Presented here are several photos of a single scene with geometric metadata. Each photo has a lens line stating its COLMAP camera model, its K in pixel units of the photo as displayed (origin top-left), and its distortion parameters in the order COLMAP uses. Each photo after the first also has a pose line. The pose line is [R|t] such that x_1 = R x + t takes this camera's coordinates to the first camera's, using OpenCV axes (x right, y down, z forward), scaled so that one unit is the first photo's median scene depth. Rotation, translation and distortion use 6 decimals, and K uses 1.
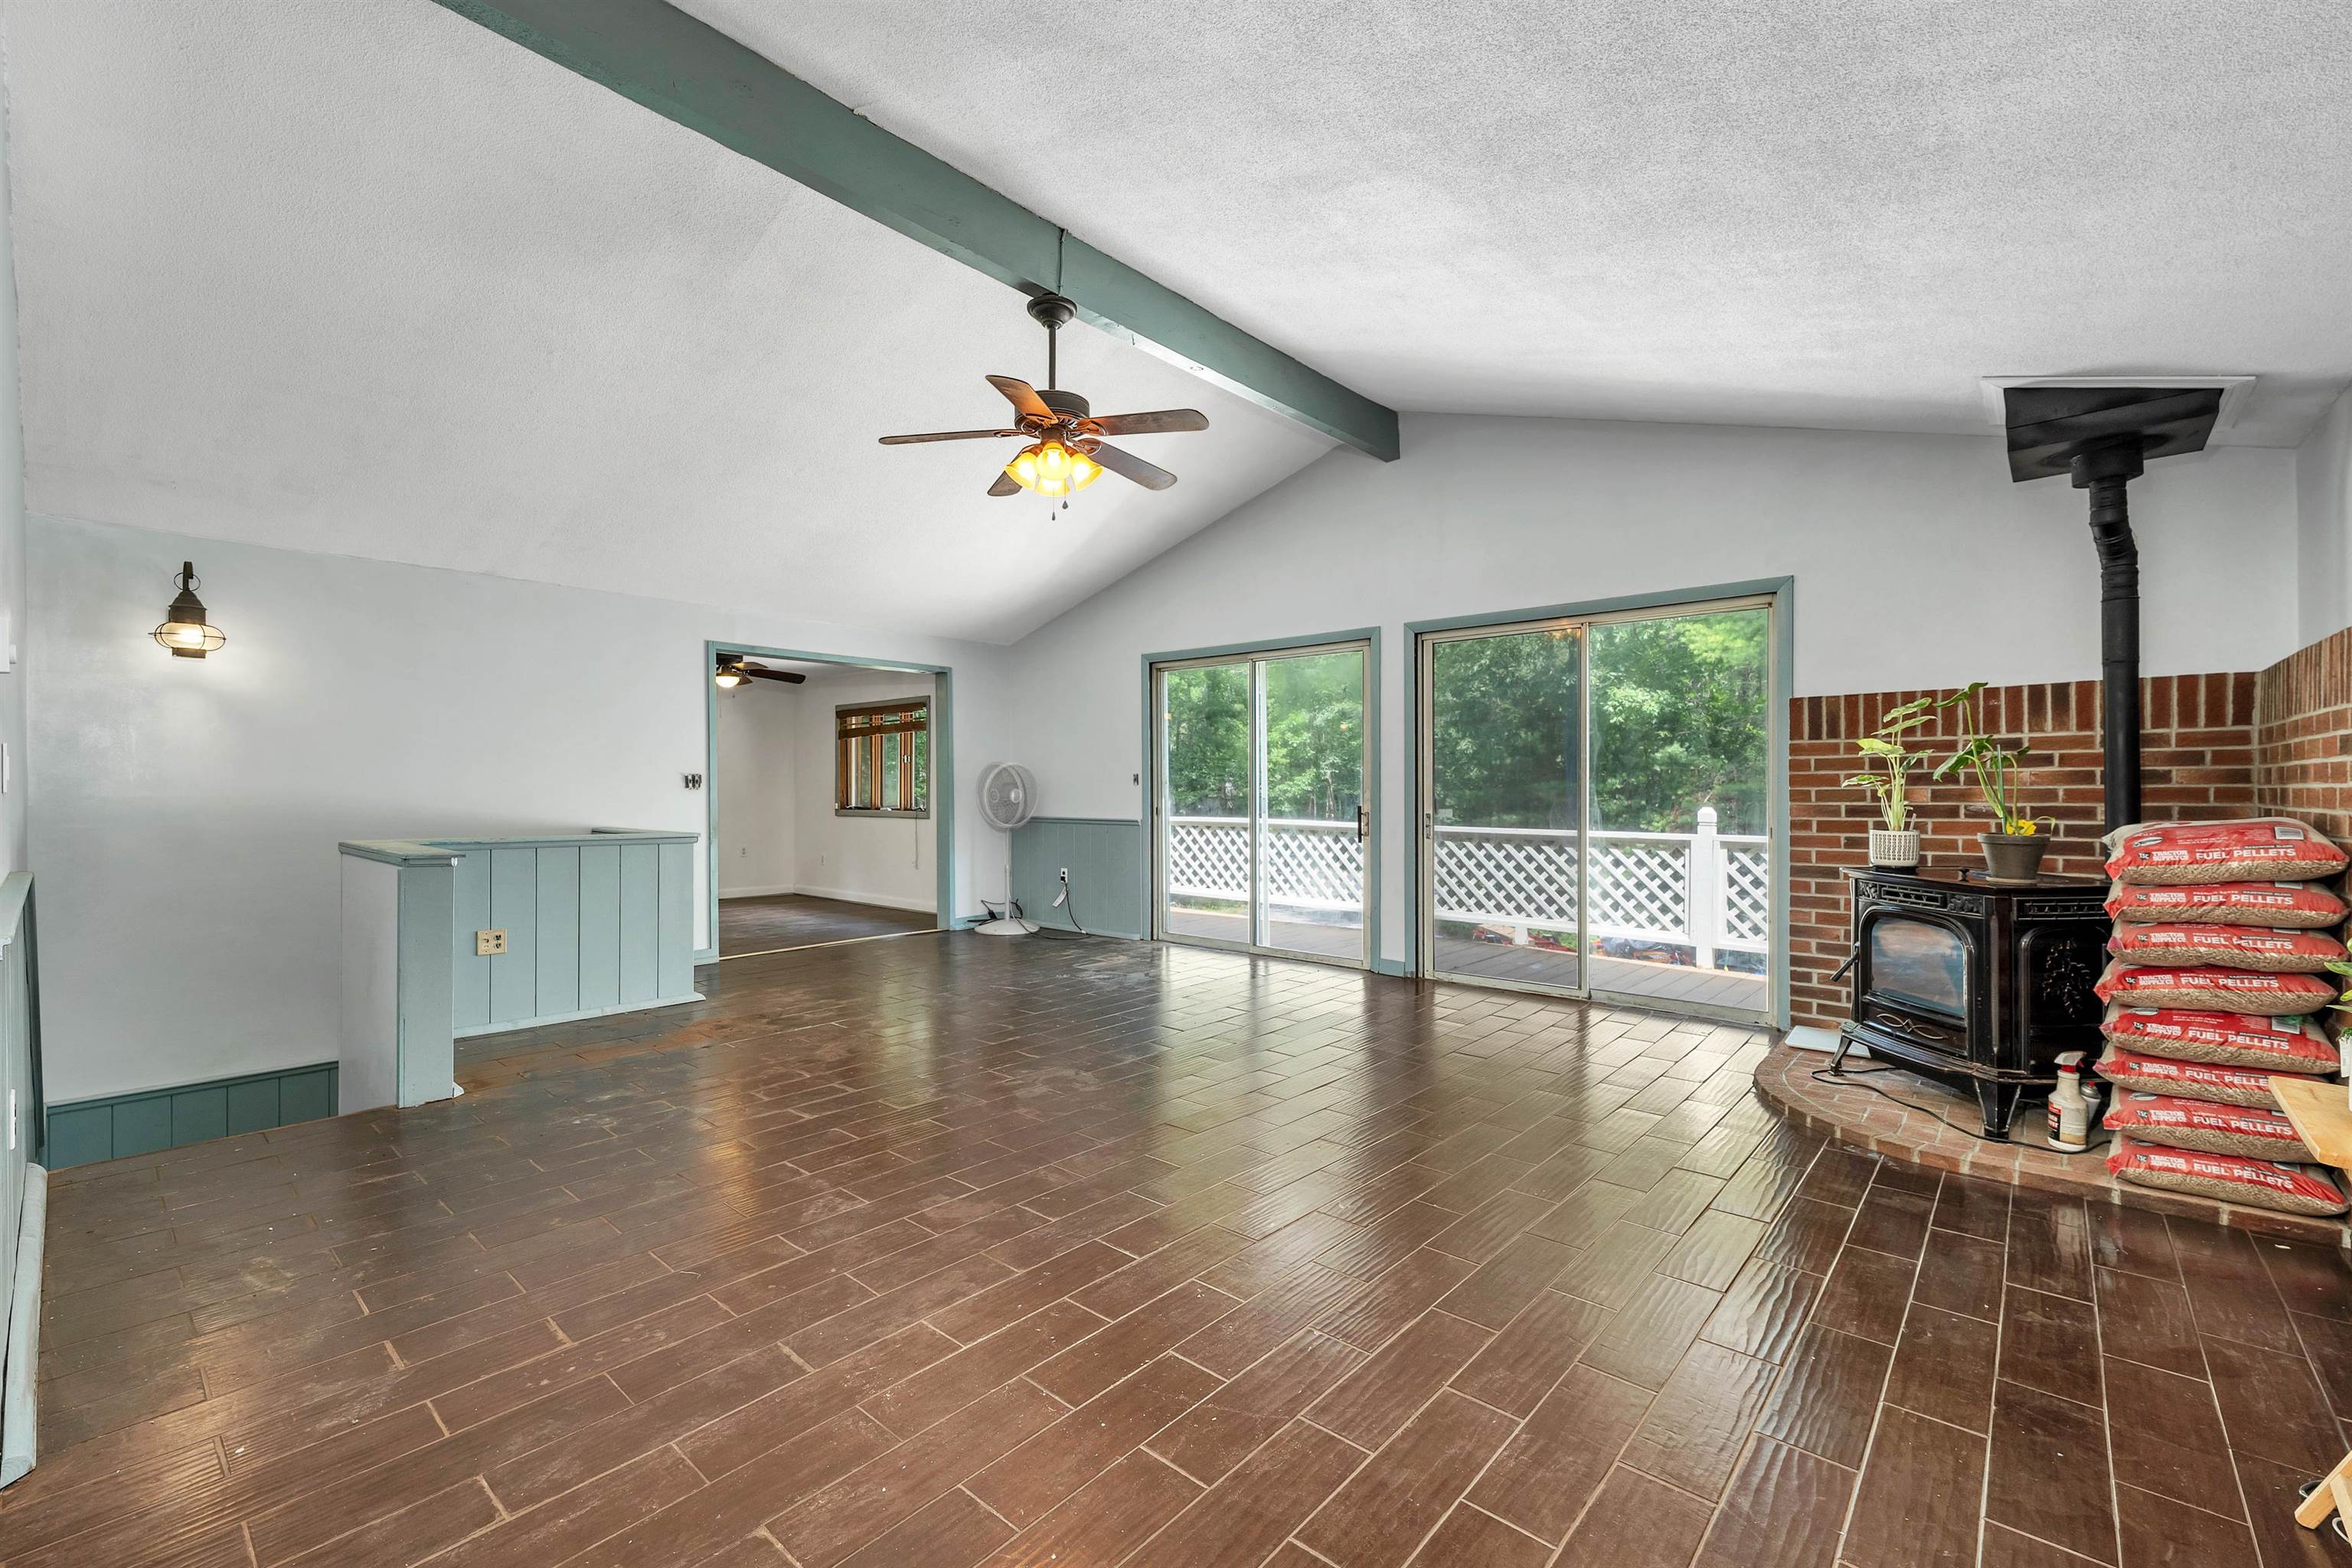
lens RADIAL K [[972.5, 0, 1177.3], [0, 972.5, 784.4], [0, 0, 1]] dist [-0.001250, 0.000352]
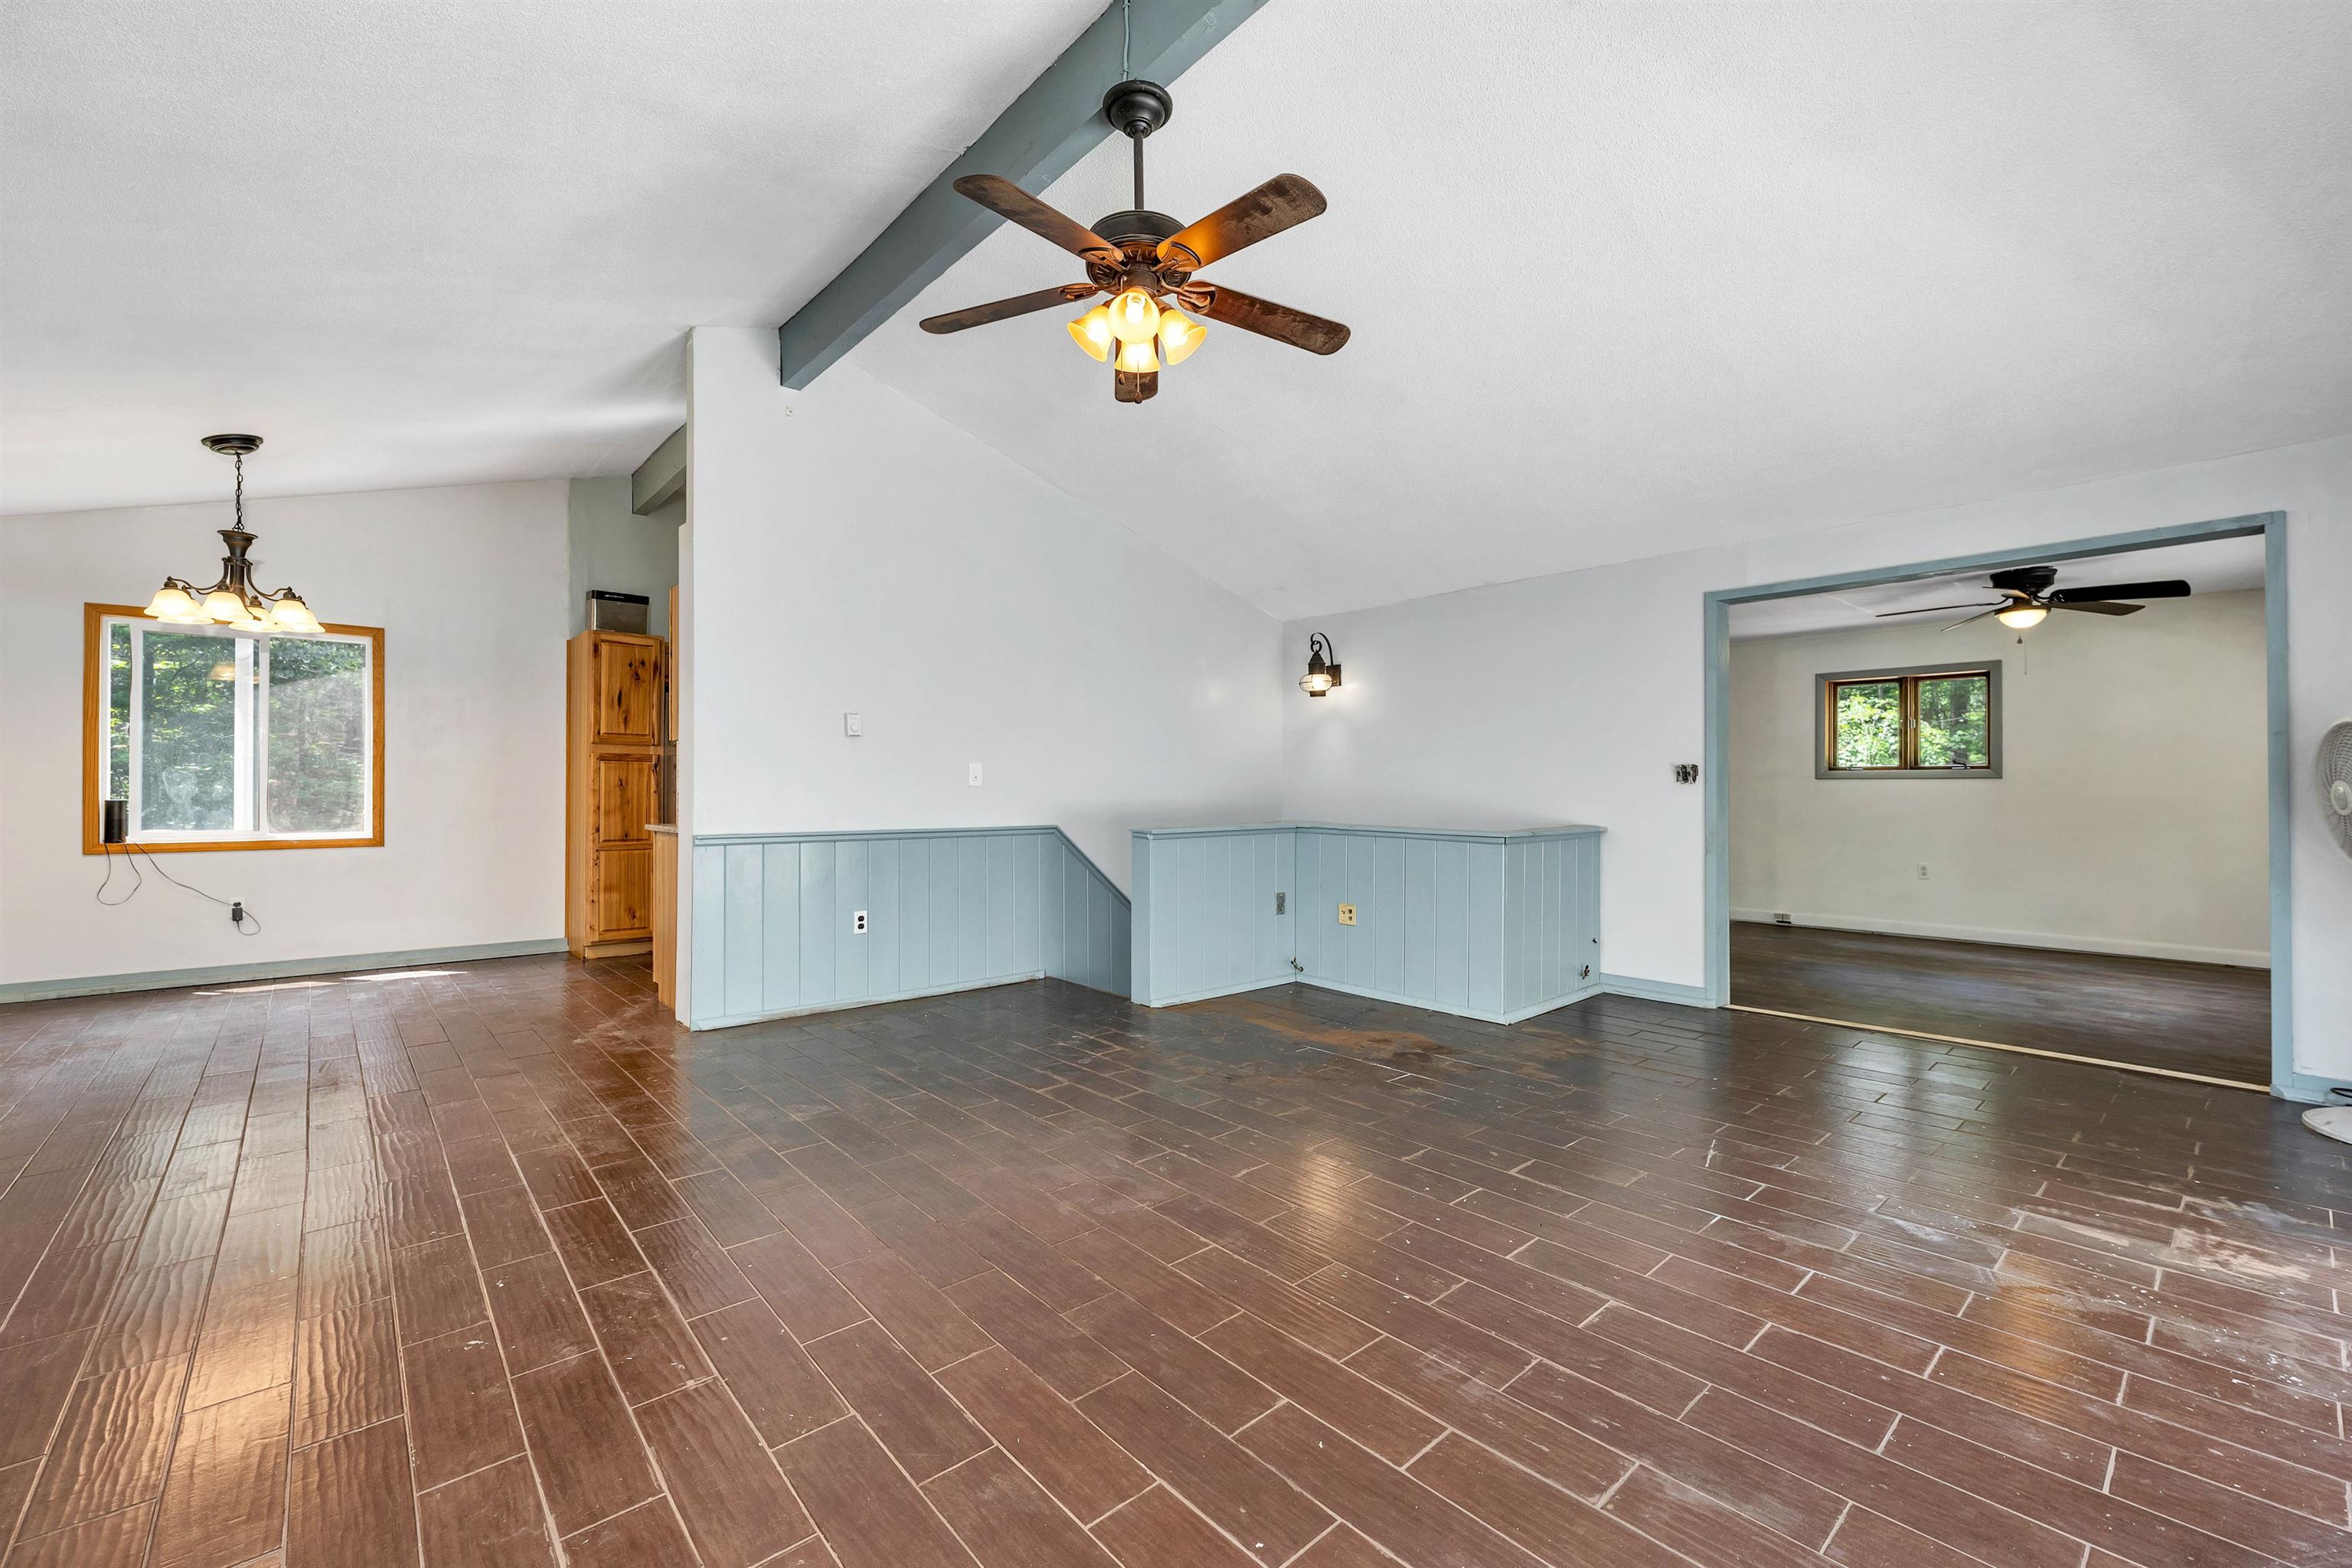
lens RADIAL K [[972.5, 0, 1180.0], [0, 972.5, 788.4], [0, 0, 1]] dist [-0.001250, 0.000352]
pose [[-0.133851, 0.002294, -0.990999, 0.498517], [0.007711, 0.999969, 0.001273, 0.006863], [0.990971, -0.007471, -0.133865, 0.980028]]
